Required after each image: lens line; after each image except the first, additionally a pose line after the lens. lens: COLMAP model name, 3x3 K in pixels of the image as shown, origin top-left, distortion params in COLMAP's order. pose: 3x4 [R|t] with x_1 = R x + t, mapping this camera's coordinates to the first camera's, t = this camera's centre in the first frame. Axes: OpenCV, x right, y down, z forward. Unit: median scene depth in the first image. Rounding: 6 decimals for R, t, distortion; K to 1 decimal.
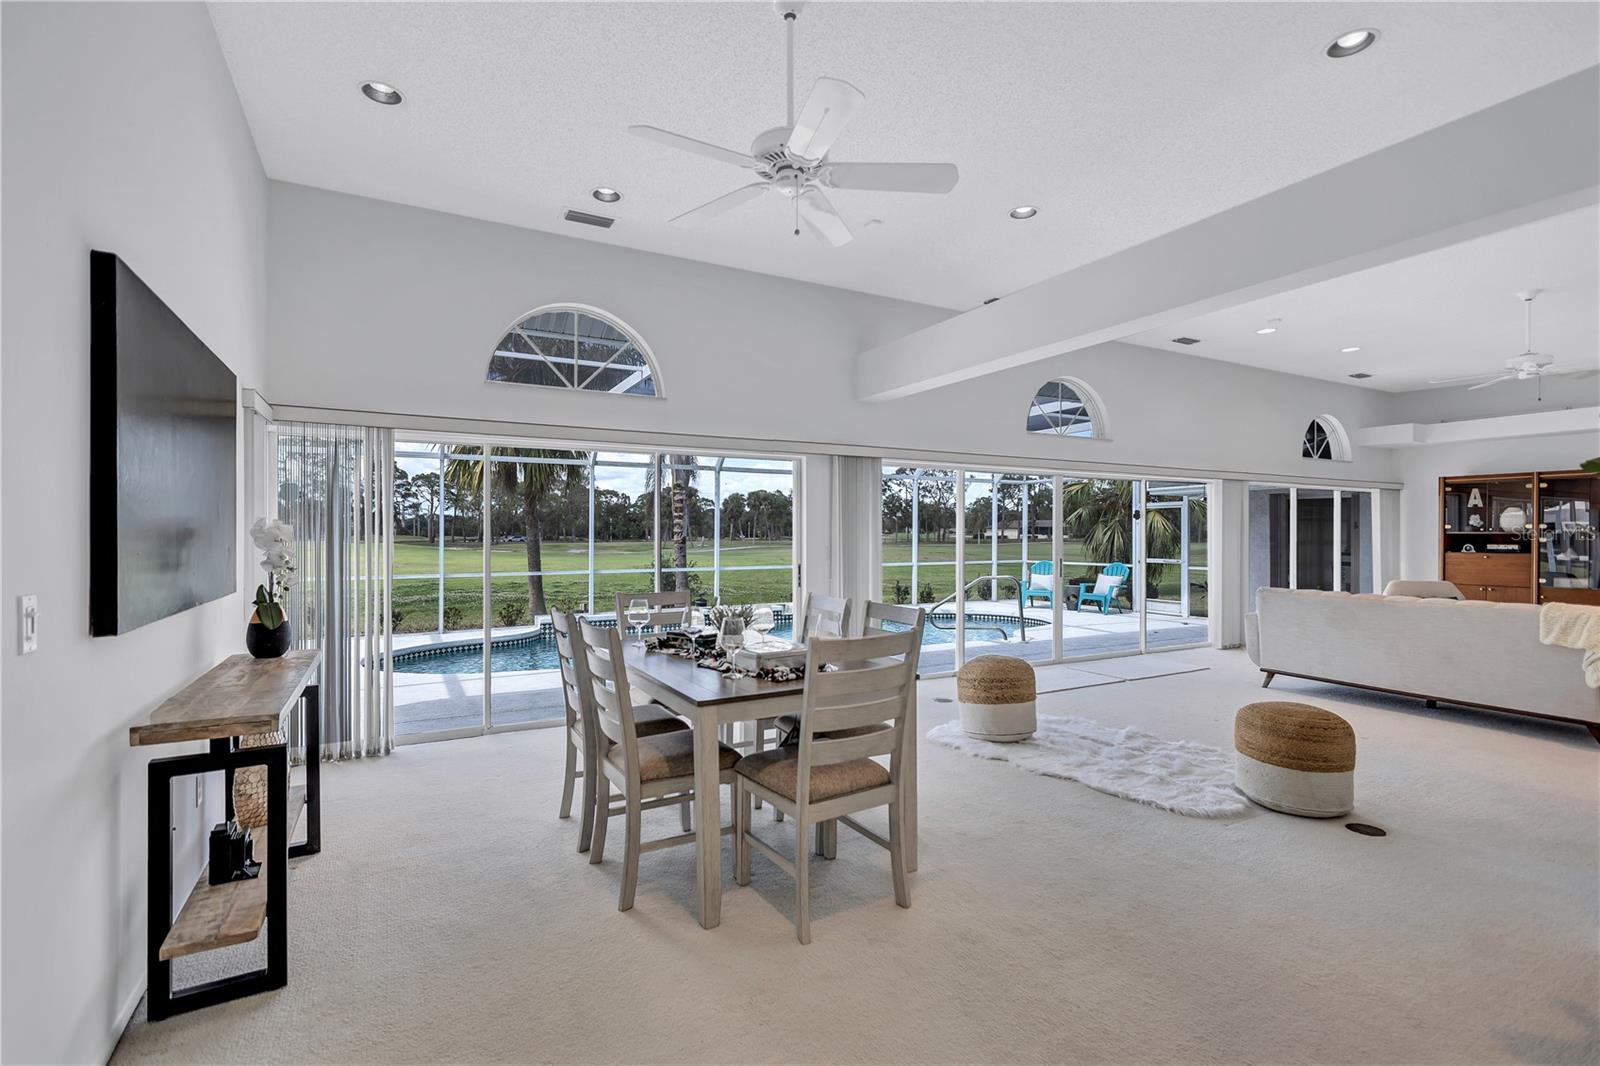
lens RADIAL K [[731.0, 0, 796.8], [0, 731.0, 534.0], [0, 0, 1]] dist [-0.000579, -0.000241]
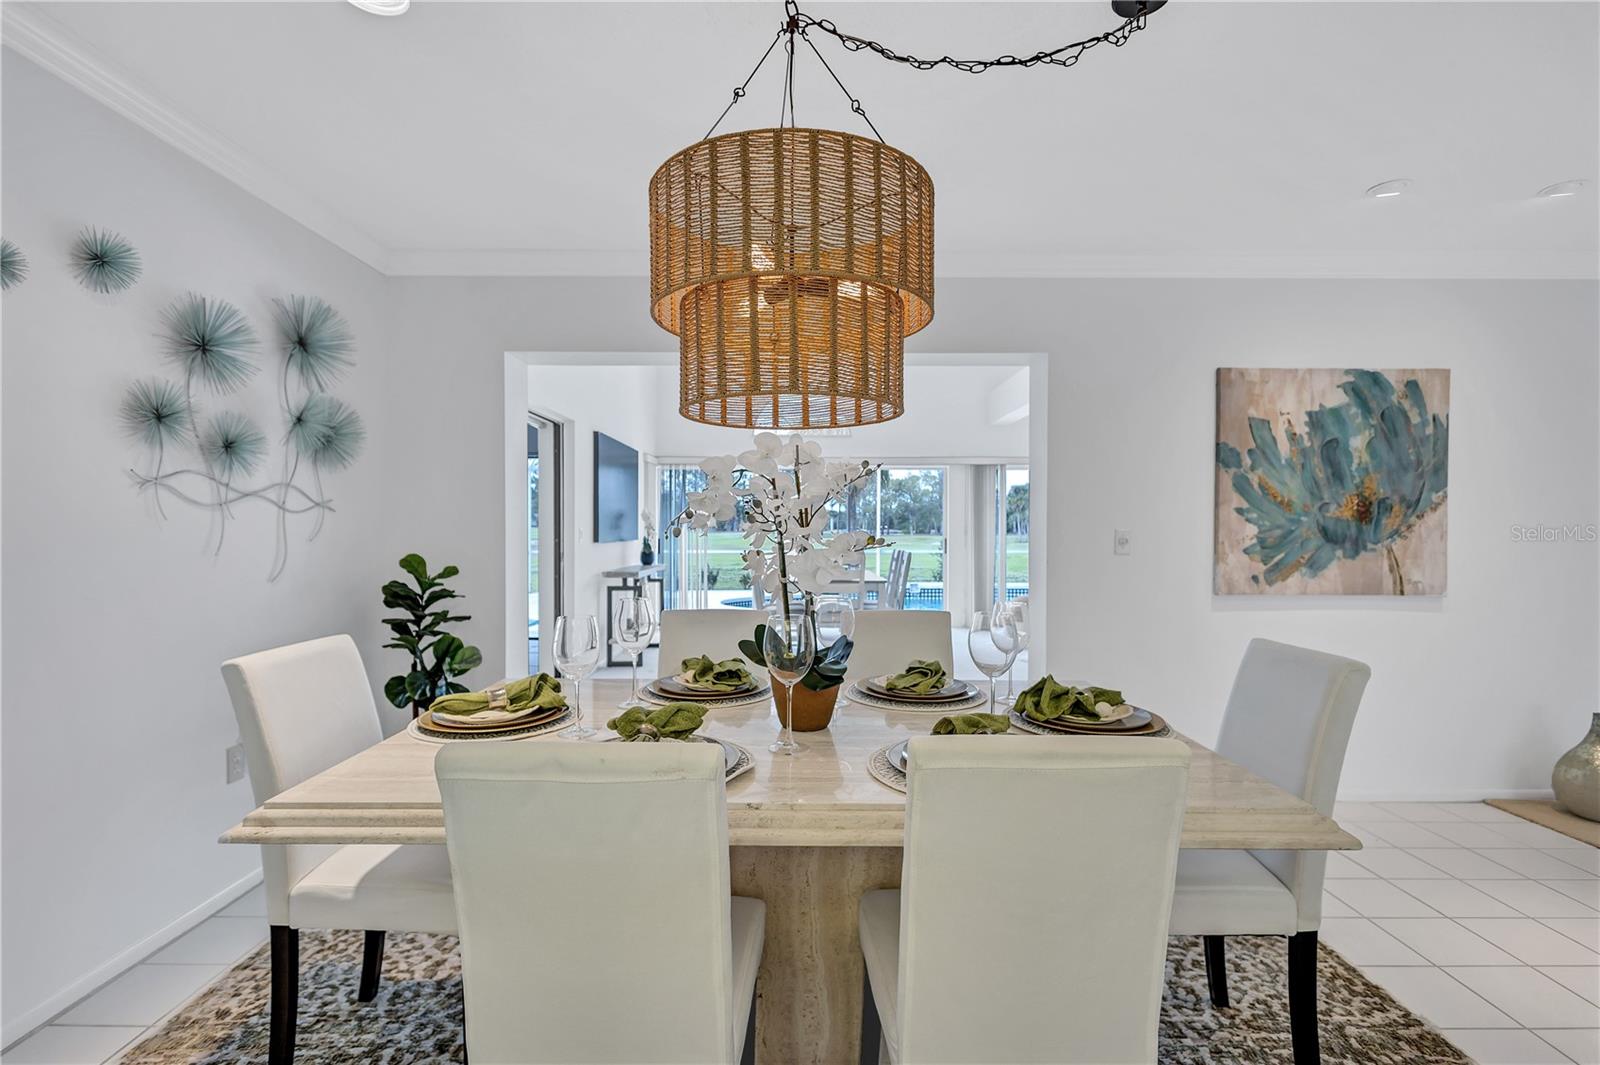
lens RADIAL K [[731.0, 0, 799.4], [0, 731.0, 525.6], [0, 0, 1]] dist [-0.000579, -0.000241]
pose [[0.873839, -0.000760, -0.486214, 1.003782], [0.001481, 0.999998, 0.001098, 0.030740], [0.486212, -0.001680, 0.873839, -0.992275]]
